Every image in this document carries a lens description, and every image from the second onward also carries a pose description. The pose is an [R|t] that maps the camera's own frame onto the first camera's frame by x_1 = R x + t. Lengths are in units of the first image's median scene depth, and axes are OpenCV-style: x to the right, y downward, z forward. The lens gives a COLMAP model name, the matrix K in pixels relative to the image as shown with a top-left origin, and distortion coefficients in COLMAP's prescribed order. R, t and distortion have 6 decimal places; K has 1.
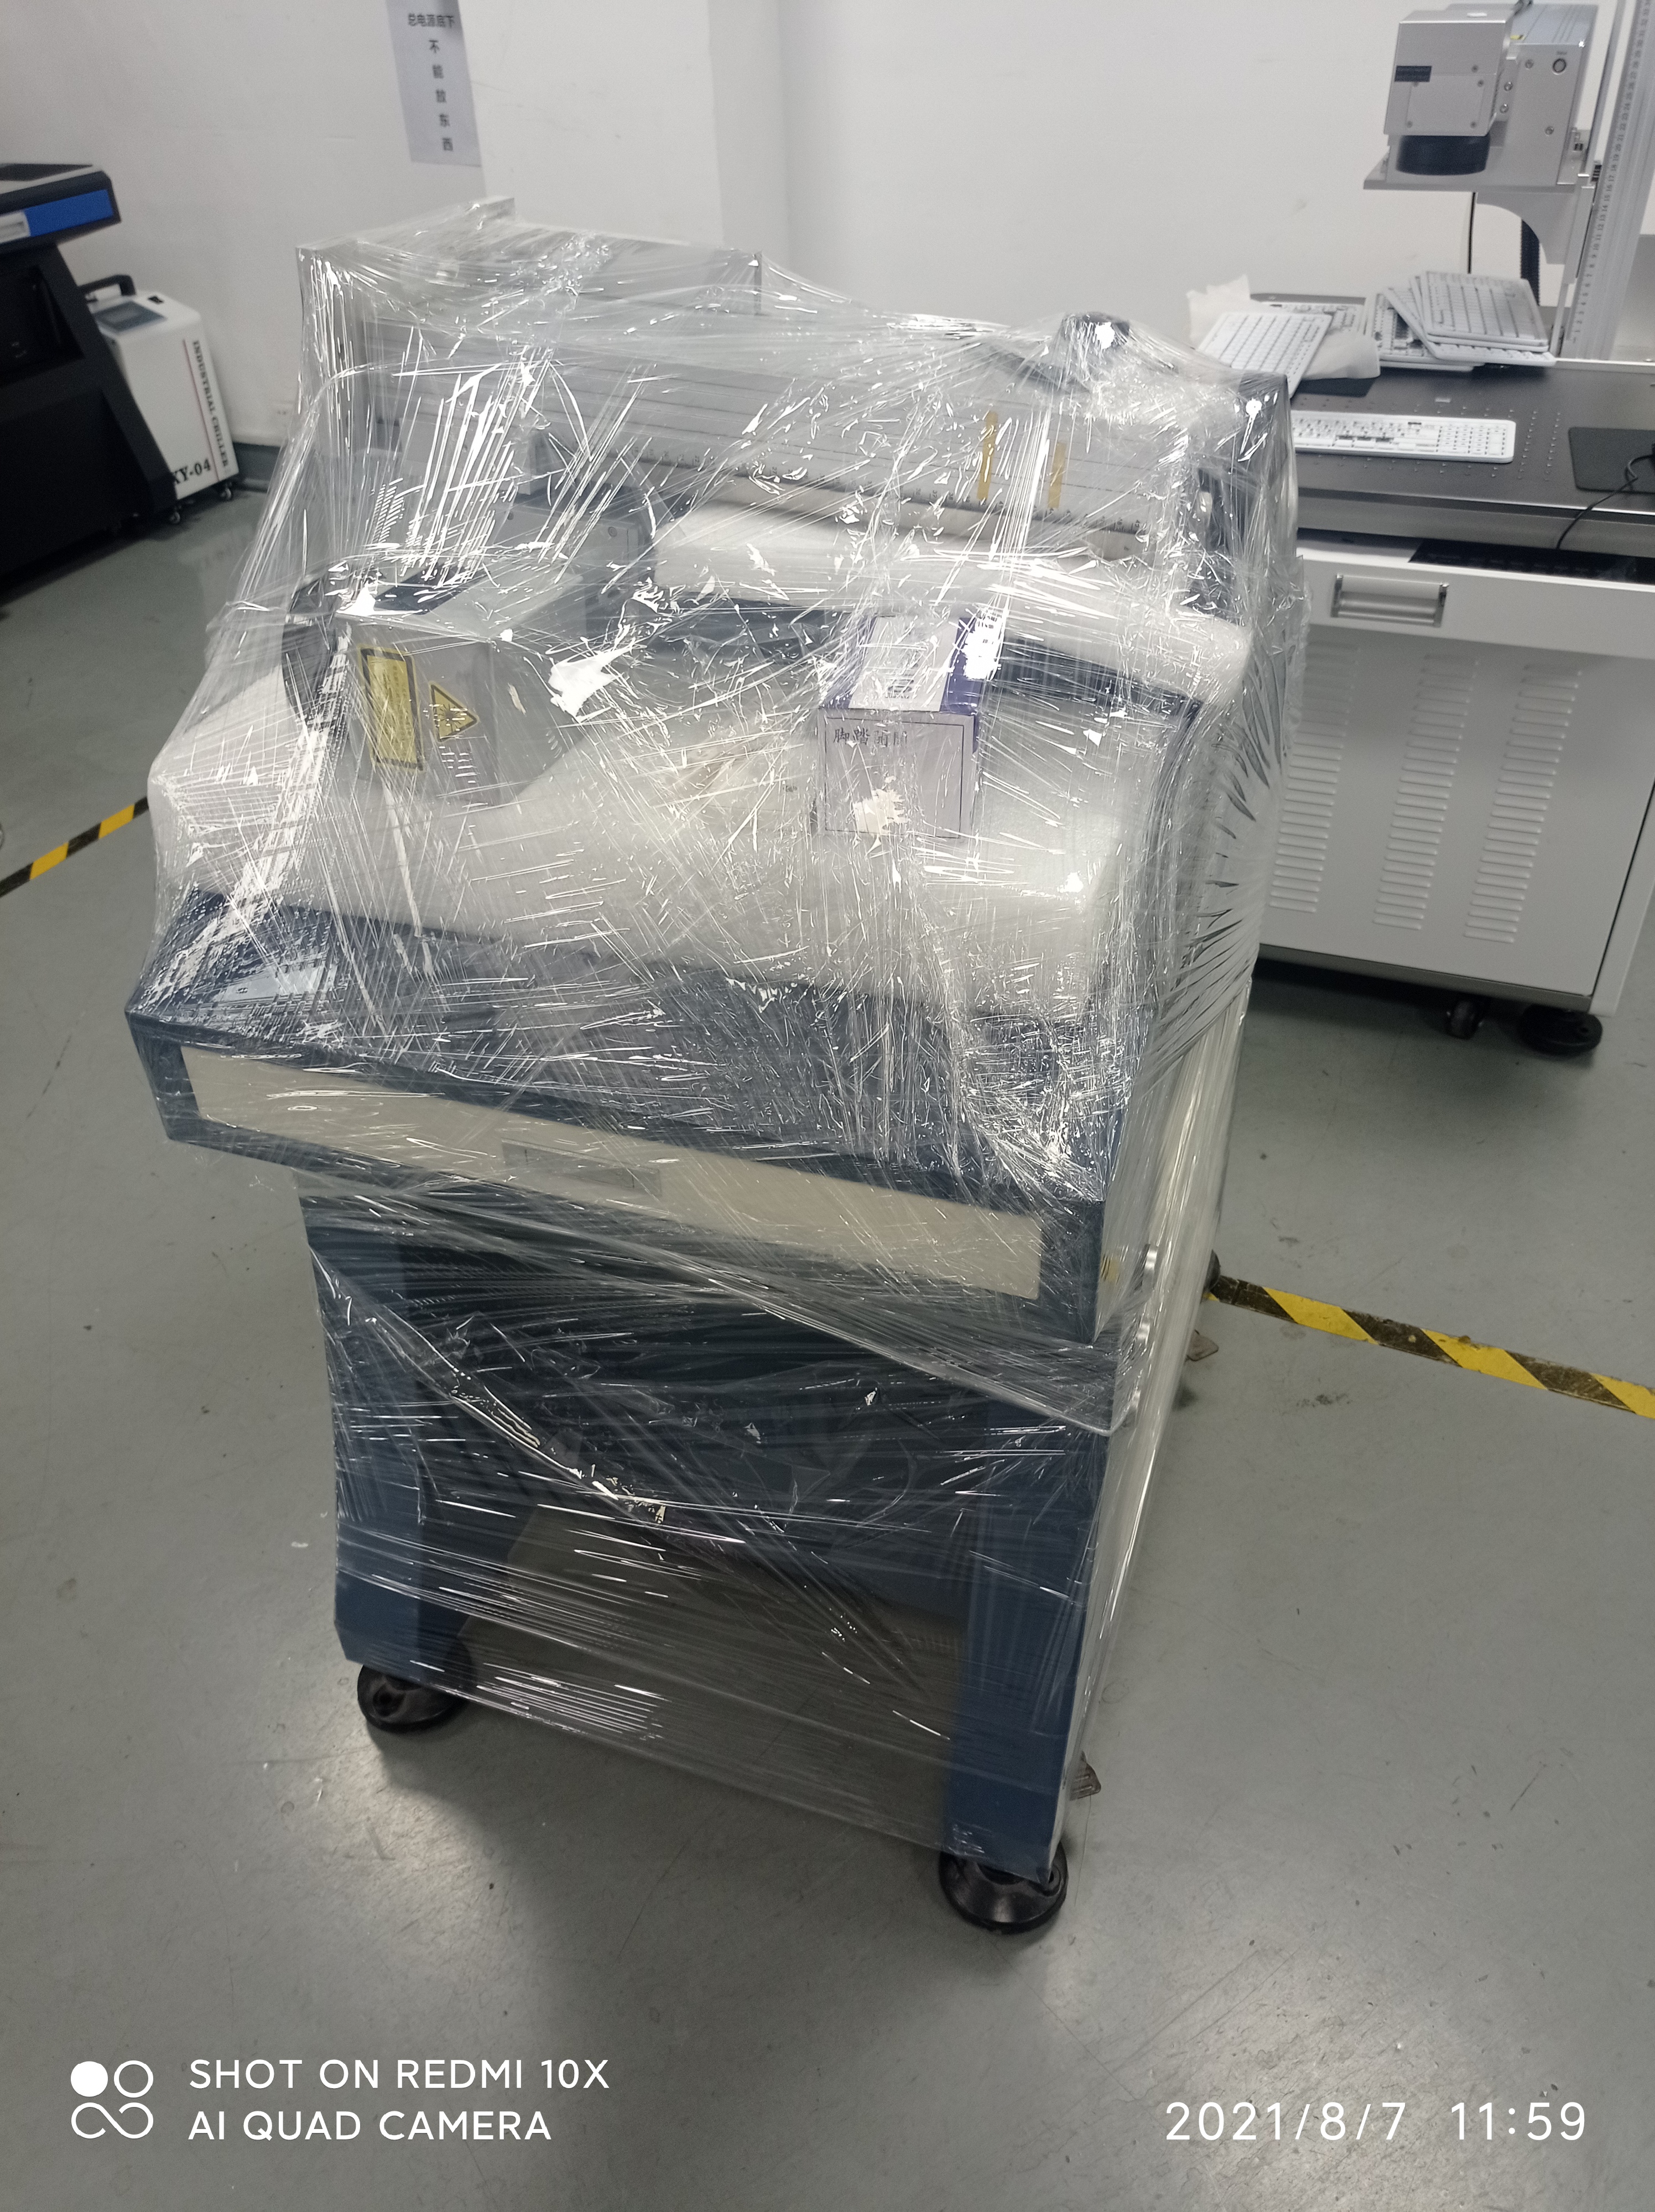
lens RADIAL K [[1688.5, 0, 827.5], [0, 1688.5, 1106.0], [0, 0, 1]] dist [0.009838, -0.001241]
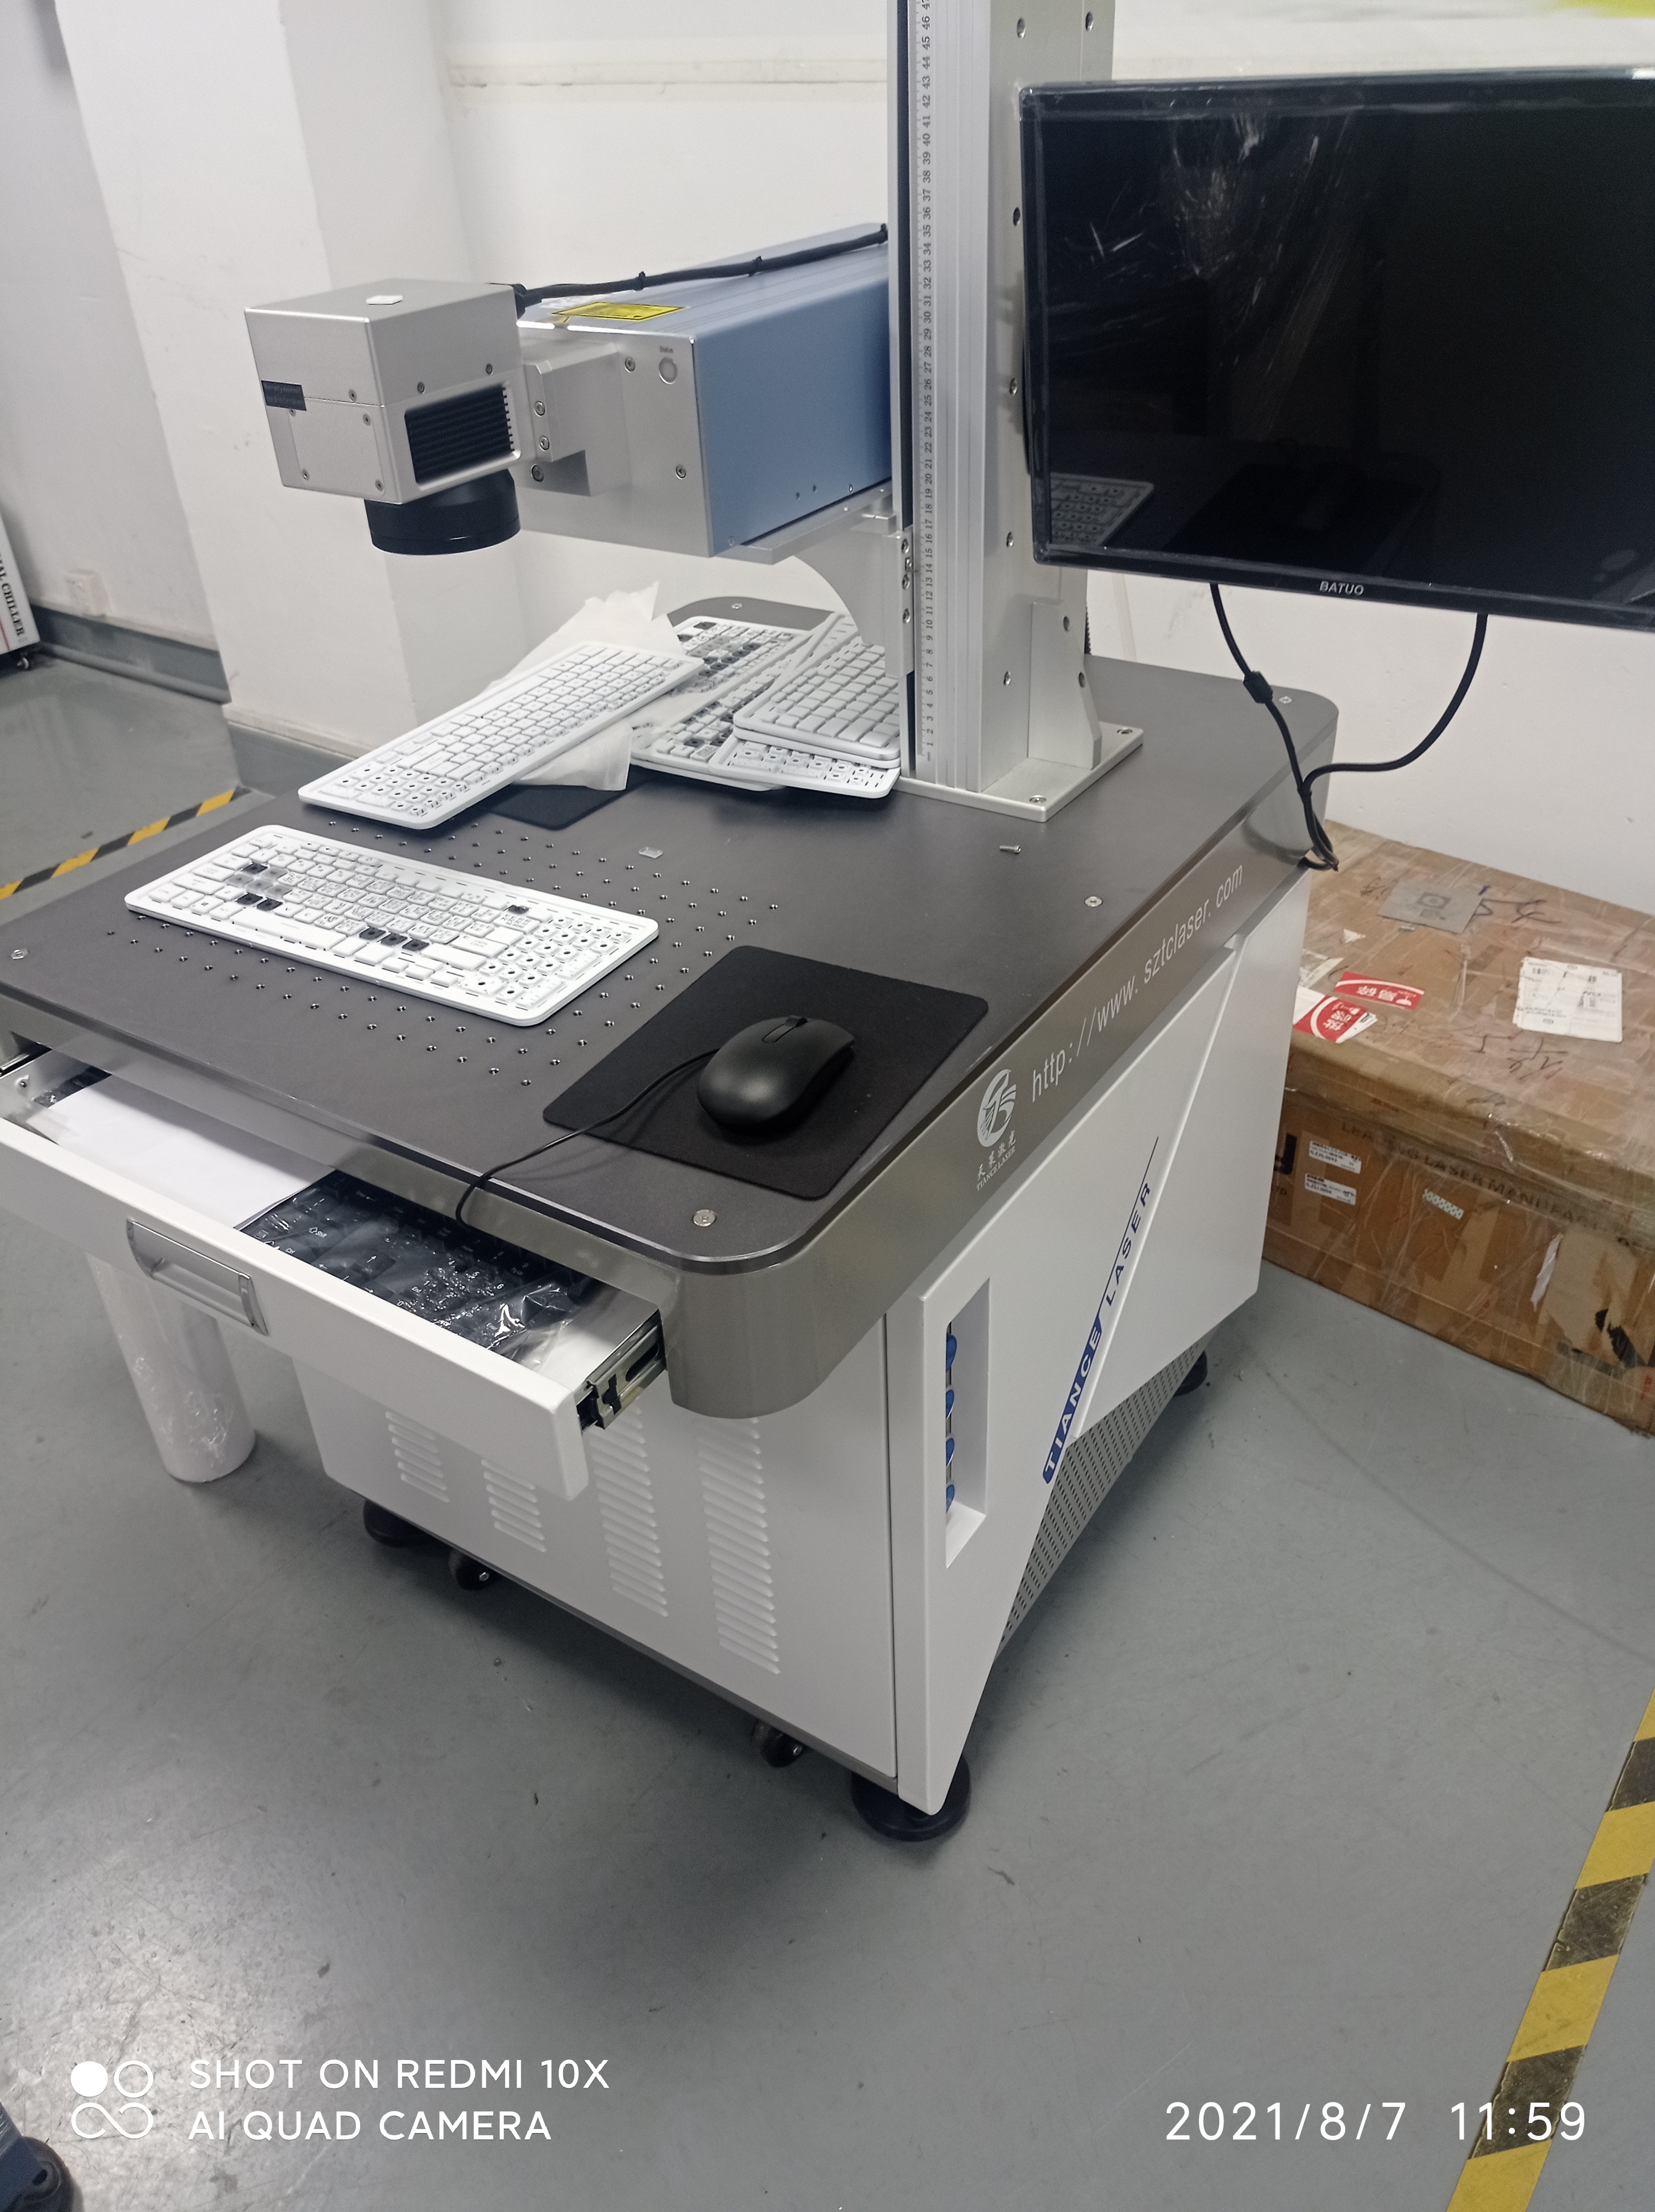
lens RADIAL K [[1682.4, 0, 827.5], [0, 1682.4, 1106.0], [0, 0, 1]] dist [0.015560, 0.006618]
pose [[0.978309, 0.104731, -0.178728, 0.542986], [-0.111415, 0.993386, -0.027749, -0.310082], [0.174640, 0.047061, 0.983507, 0.397357]]
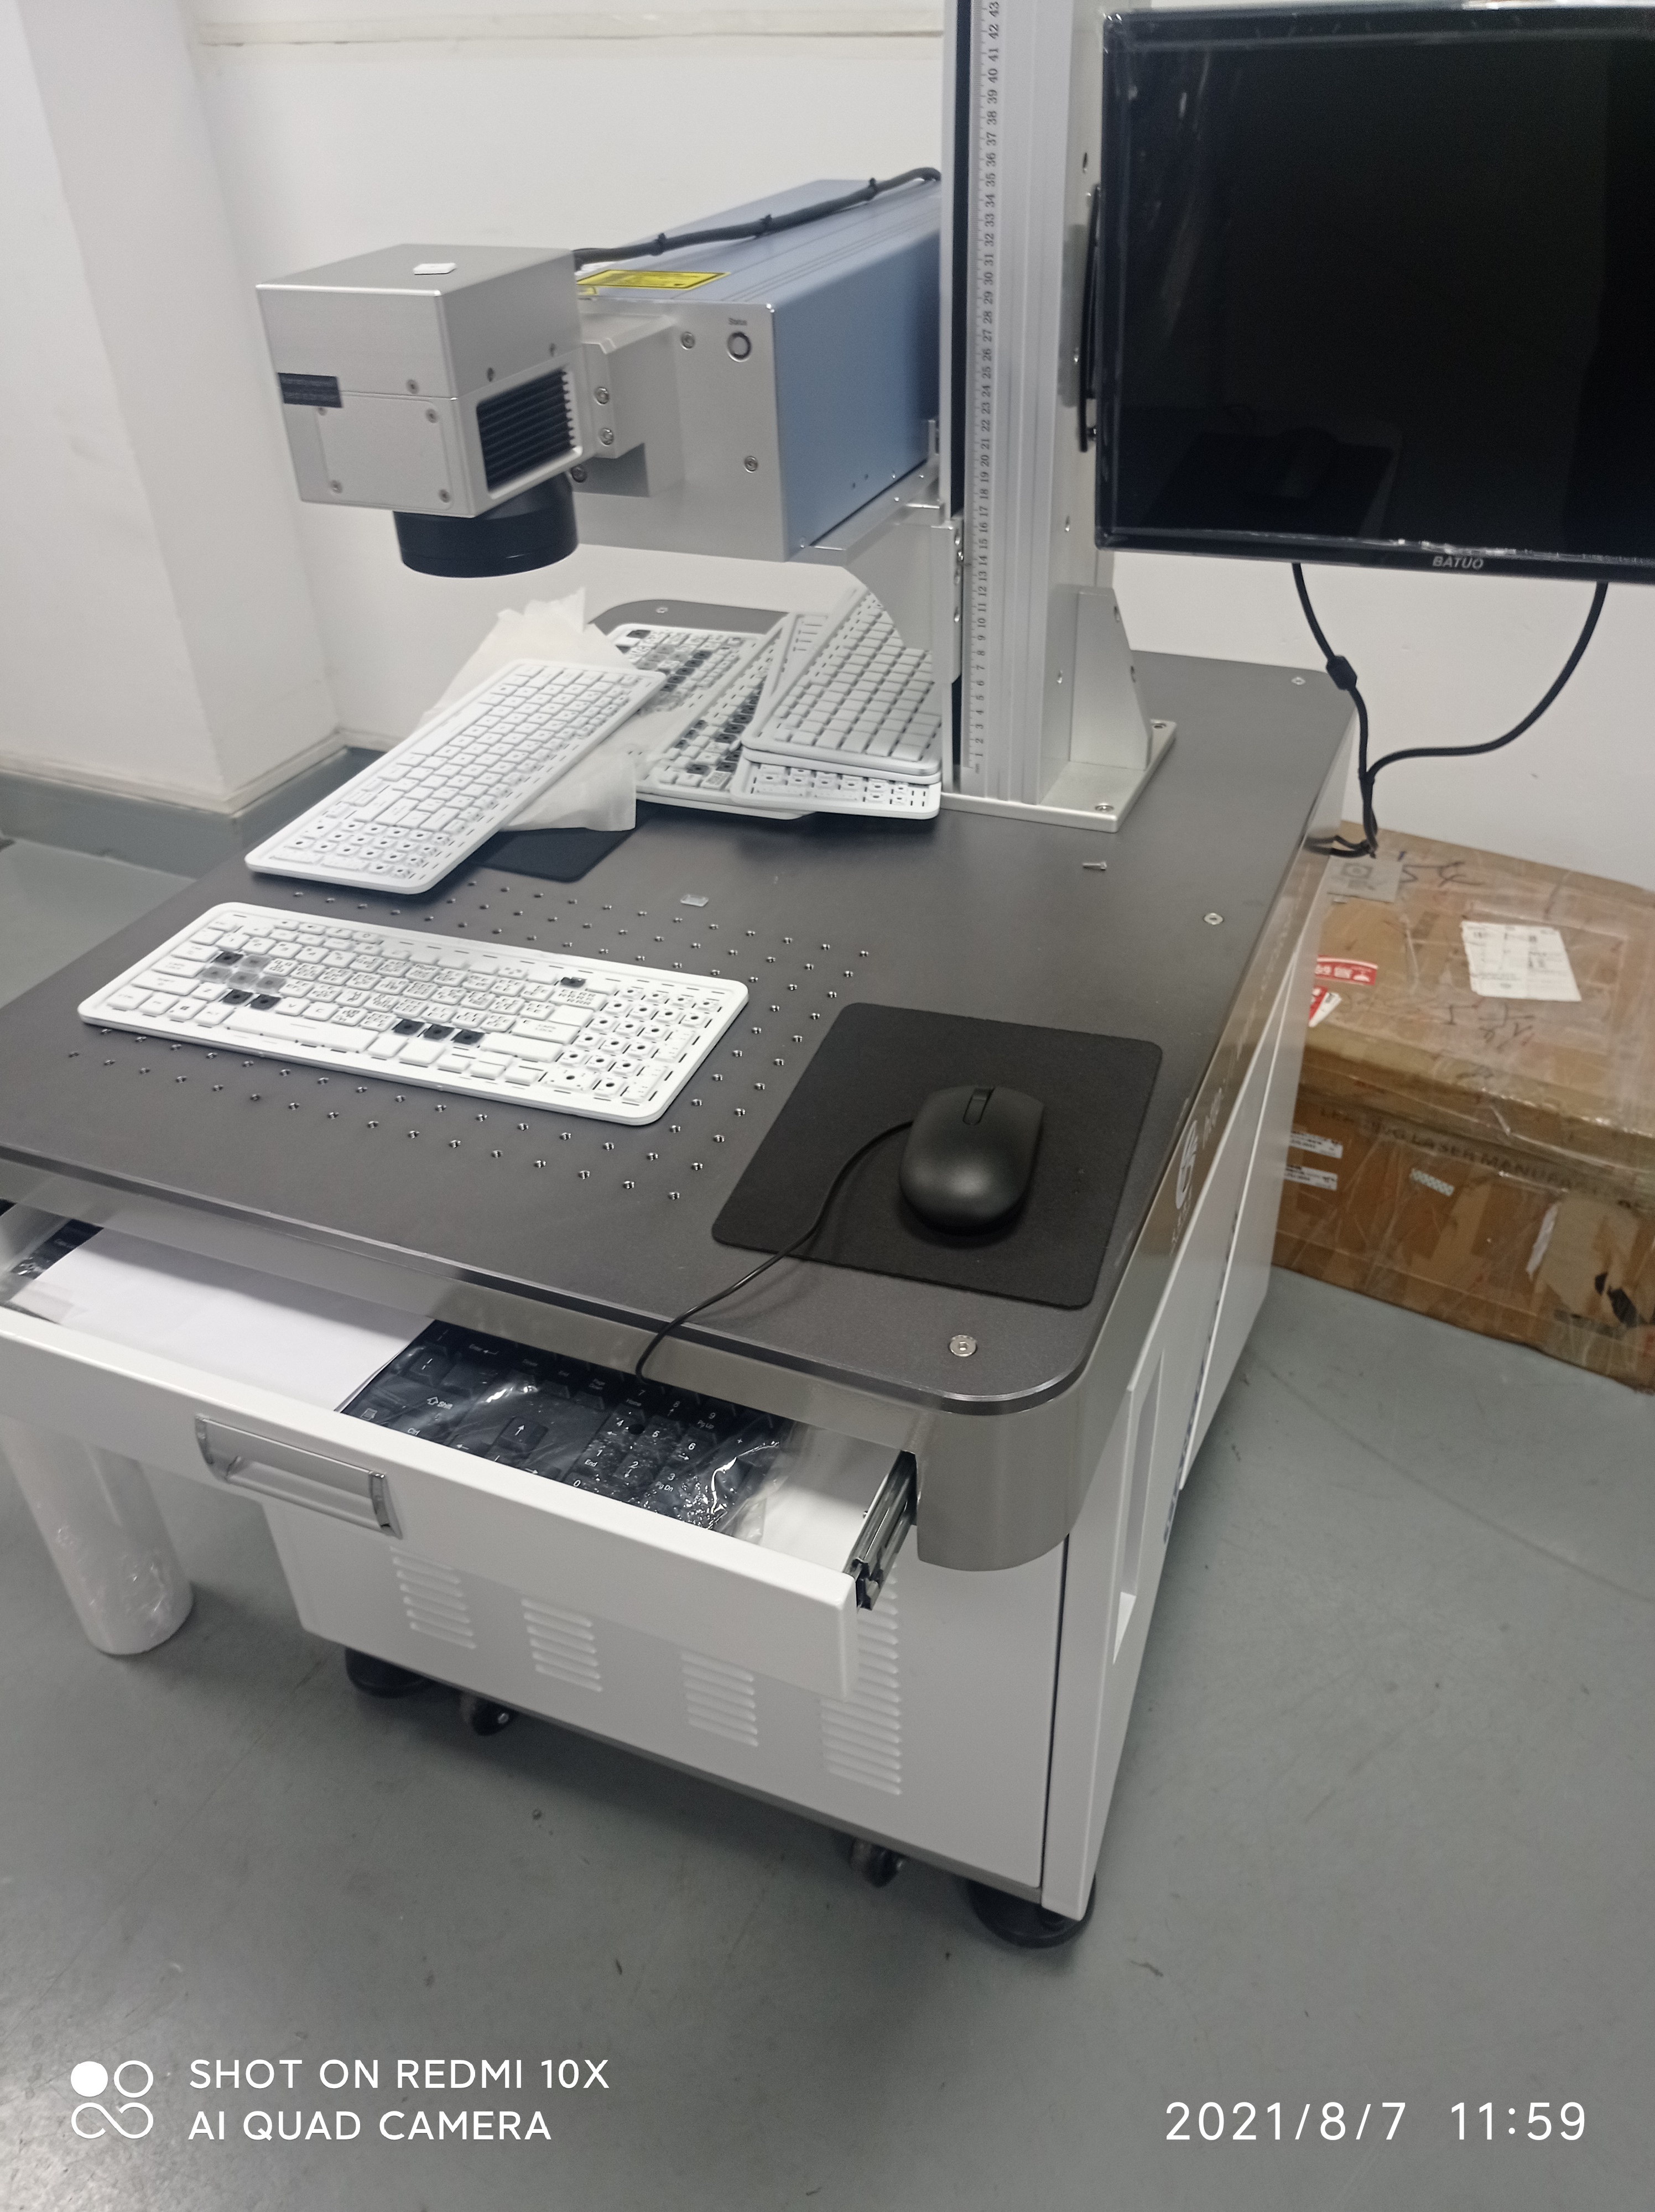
lens RADIAL K [[1688.5, 0, 827.5], [0, 1688.5, 1106.0], [0, 0, 1]] dist [0.009838, -0.001241]
pose [[0.999687, 0.008167, -0.023662, 0.415474], [-0.008820, 0.999580, -0.027607, -0.331913], [0.023427, 0.027807, 0.999339, 0.450187]]
